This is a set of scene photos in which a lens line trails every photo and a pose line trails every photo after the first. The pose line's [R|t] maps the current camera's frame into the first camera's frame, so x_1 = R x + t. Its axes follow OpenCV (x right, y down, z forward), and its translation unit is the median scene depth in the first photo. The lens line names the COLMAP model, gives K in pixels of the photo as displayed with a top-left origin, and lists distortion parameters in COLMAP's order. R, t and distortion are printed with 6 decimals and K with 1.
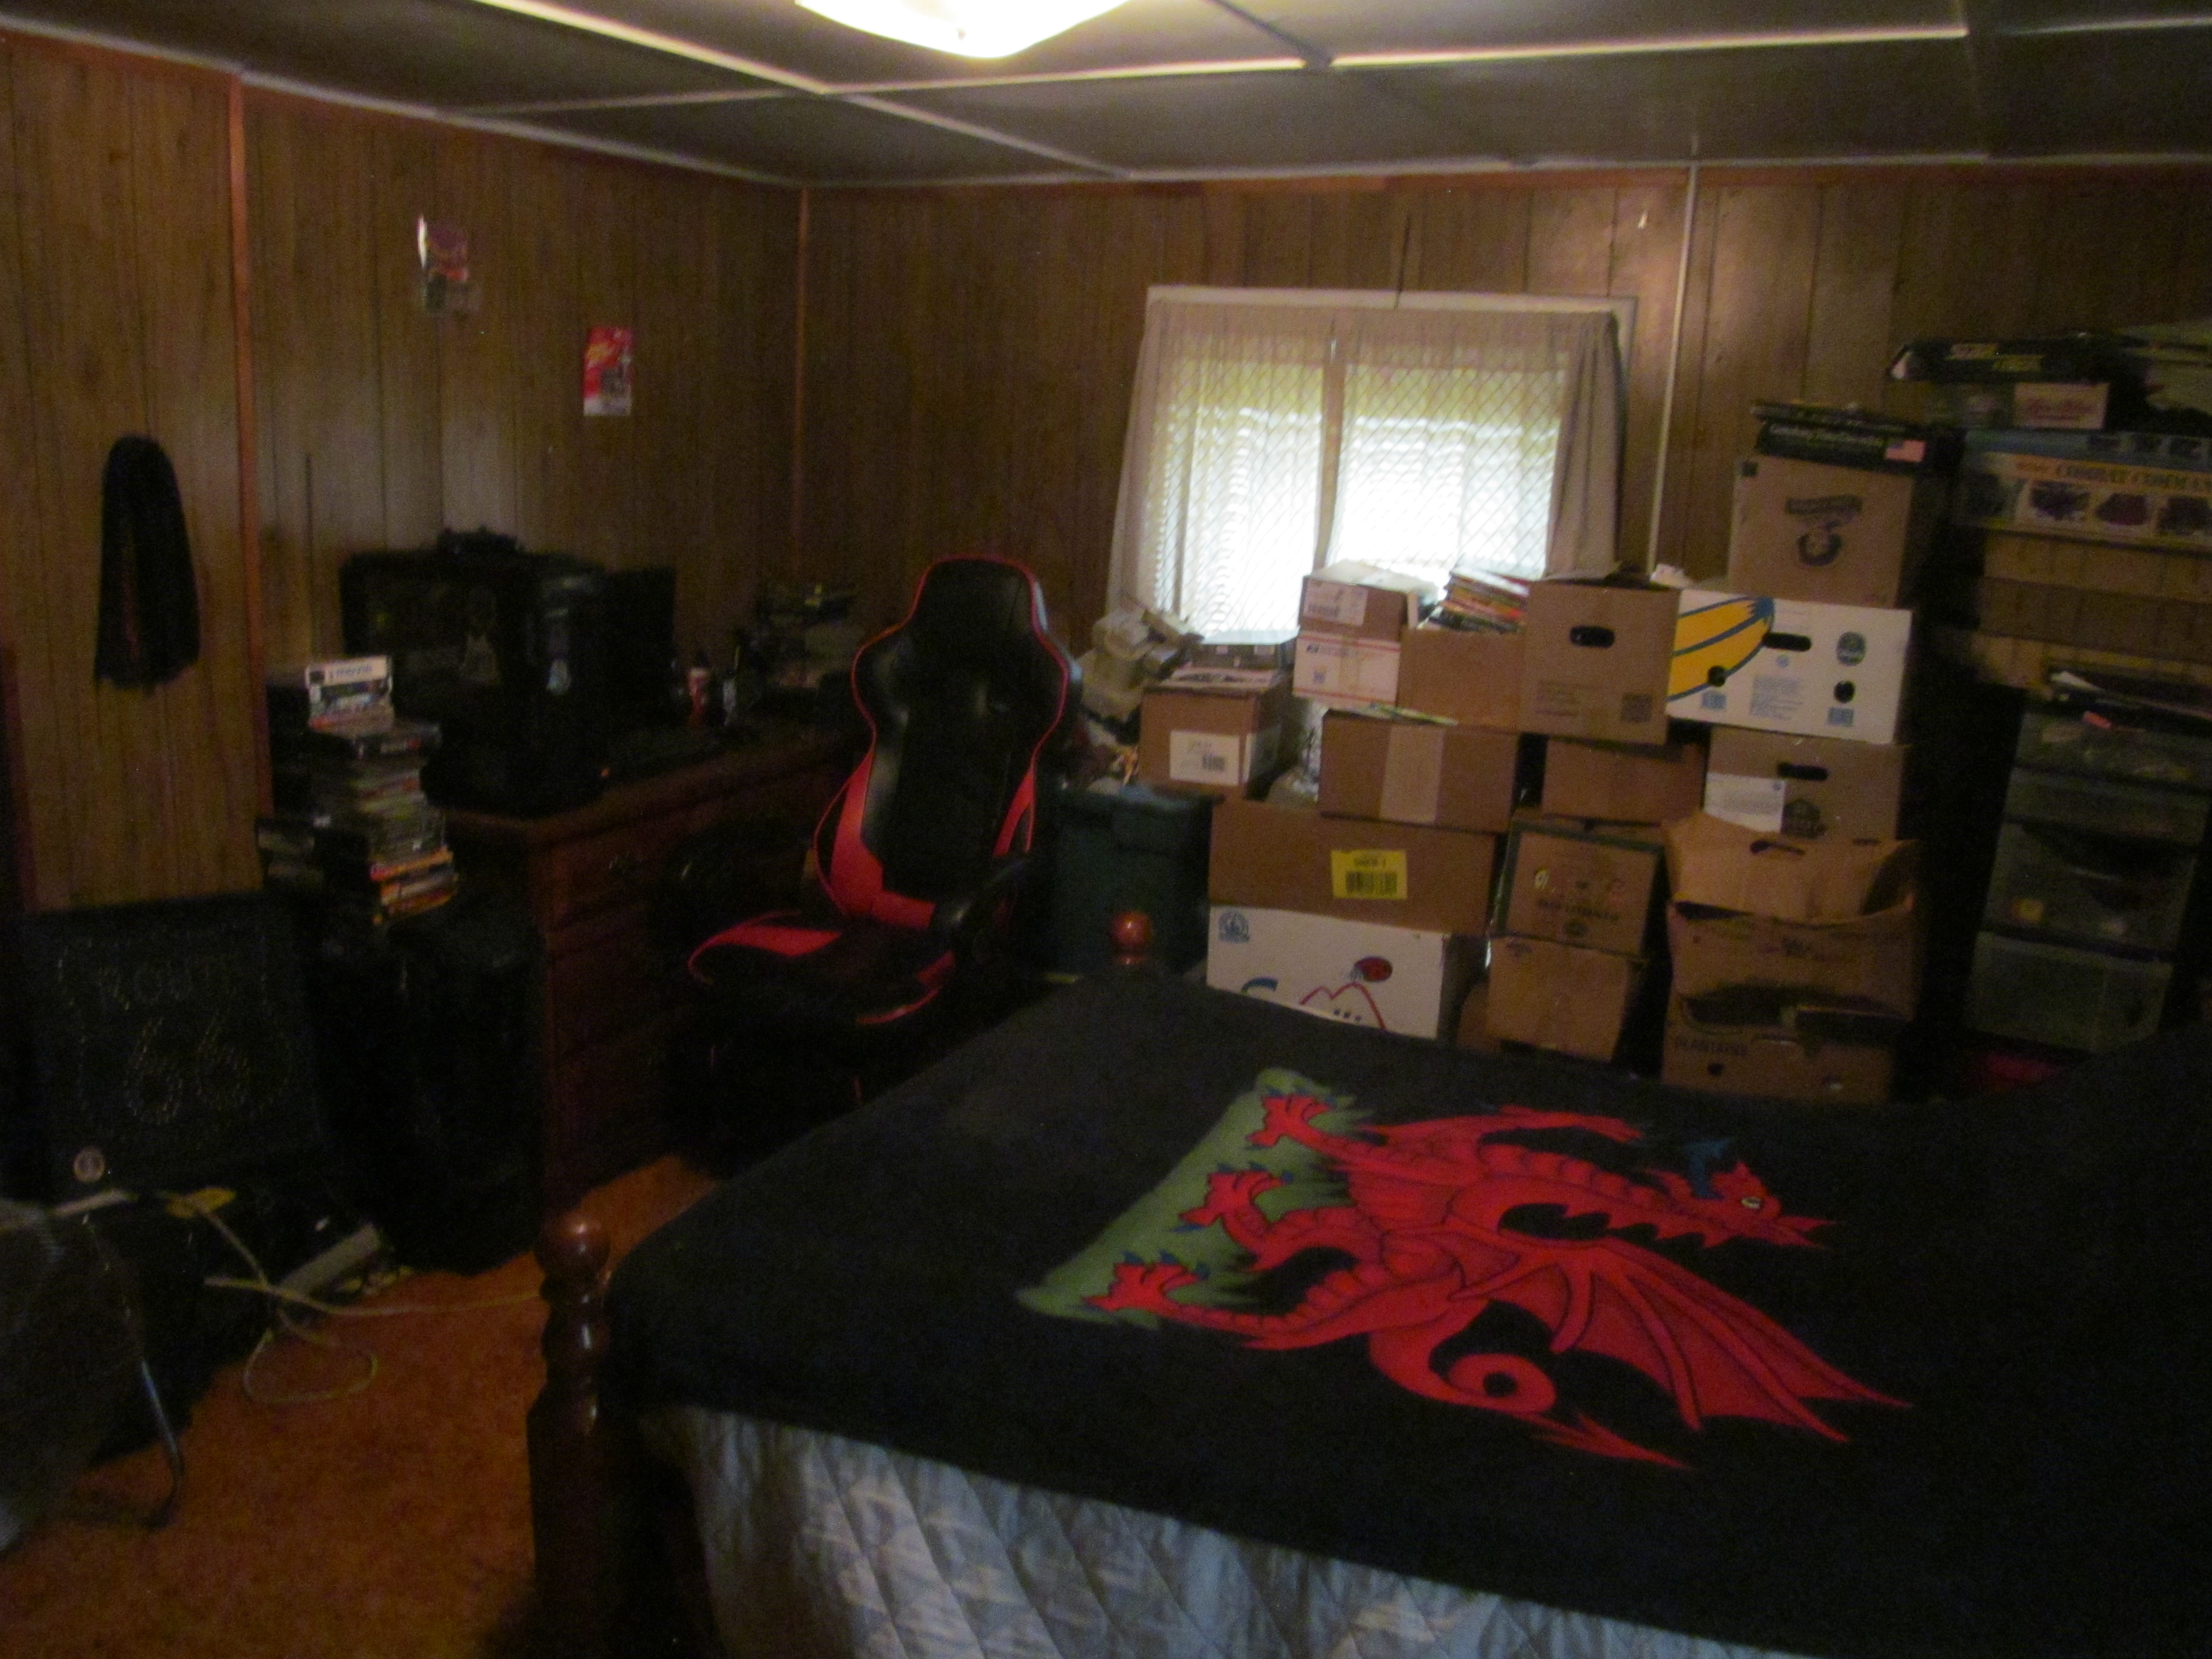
lens RADIAL K [[1819.5, 0, 1102.5], [0, 1819.5, 829.8], [0, 0, 1]] dist [-0.062220, 0.014586]
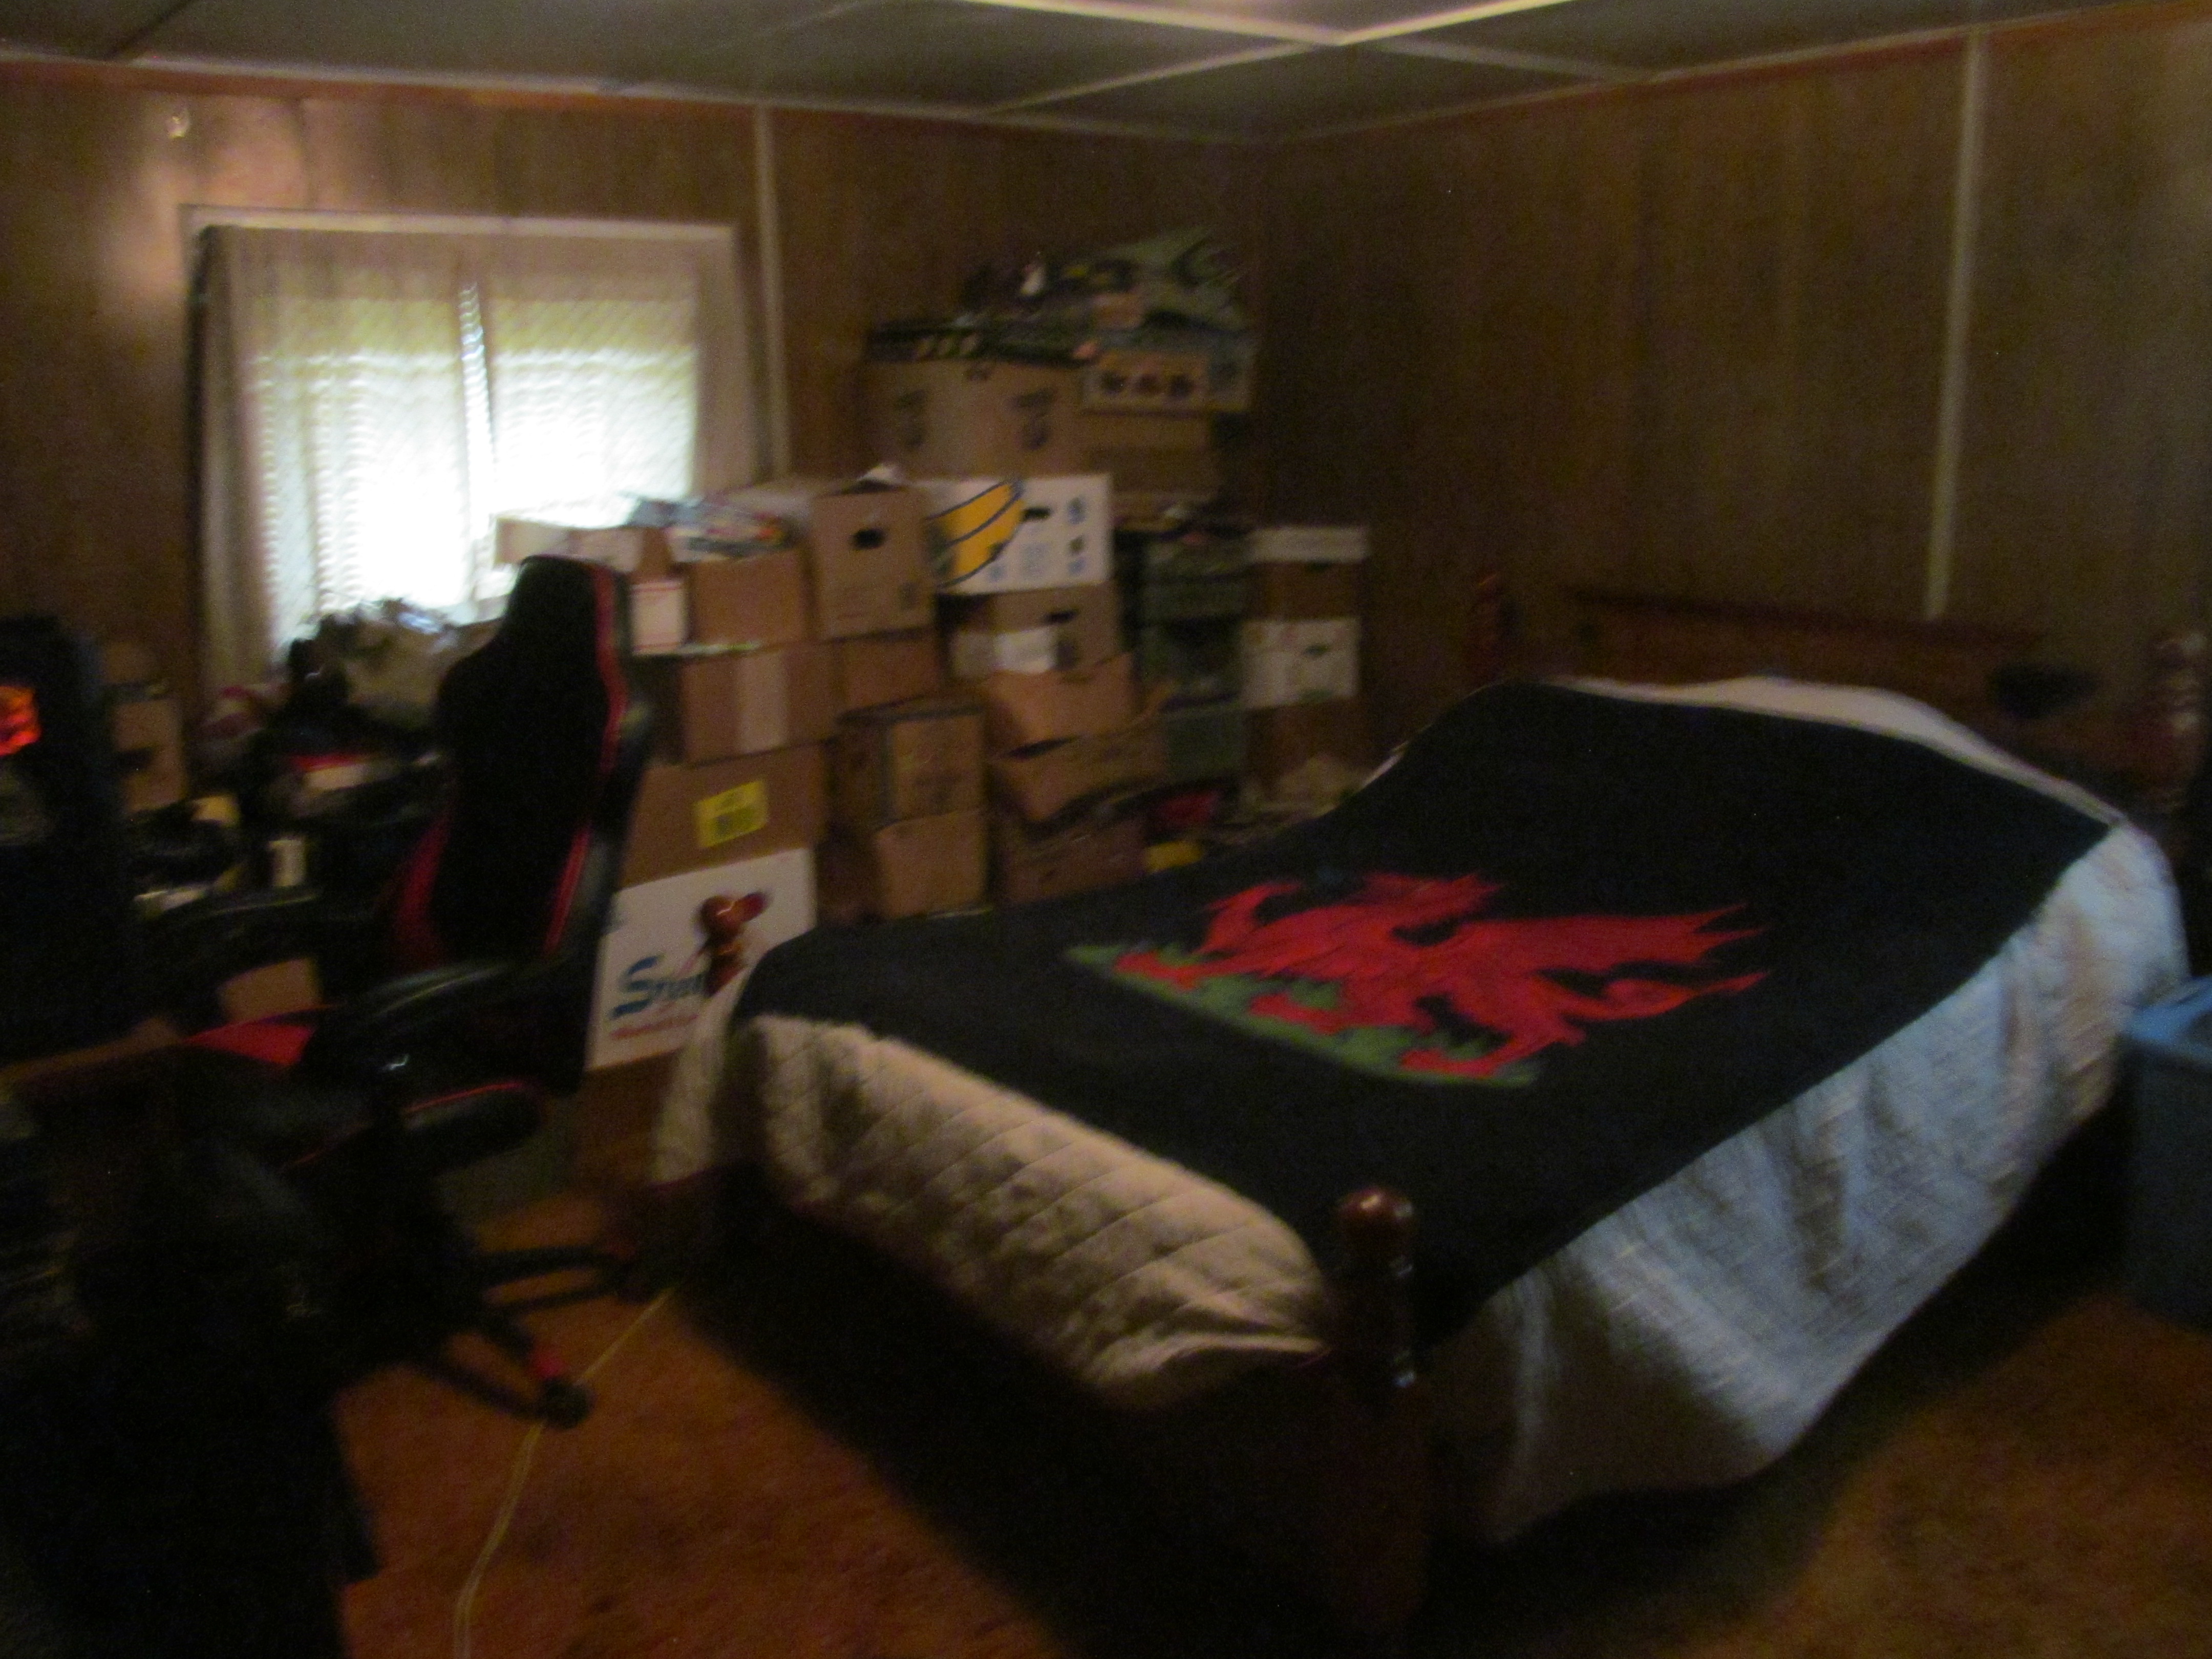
lens RADIAL K [[1819.5, 0, 1109.3], [0, 1819.5, 827.1], [0, 0, 1]] dist [-0.062220, 0.014586]
pose [[0.416994, -0.268818, 0.868247, -0.701476], [0.238769, 0.954110, 0.180728, -0.109568], [-0.876986, 0.131948, 0.462044, 0.411041]]
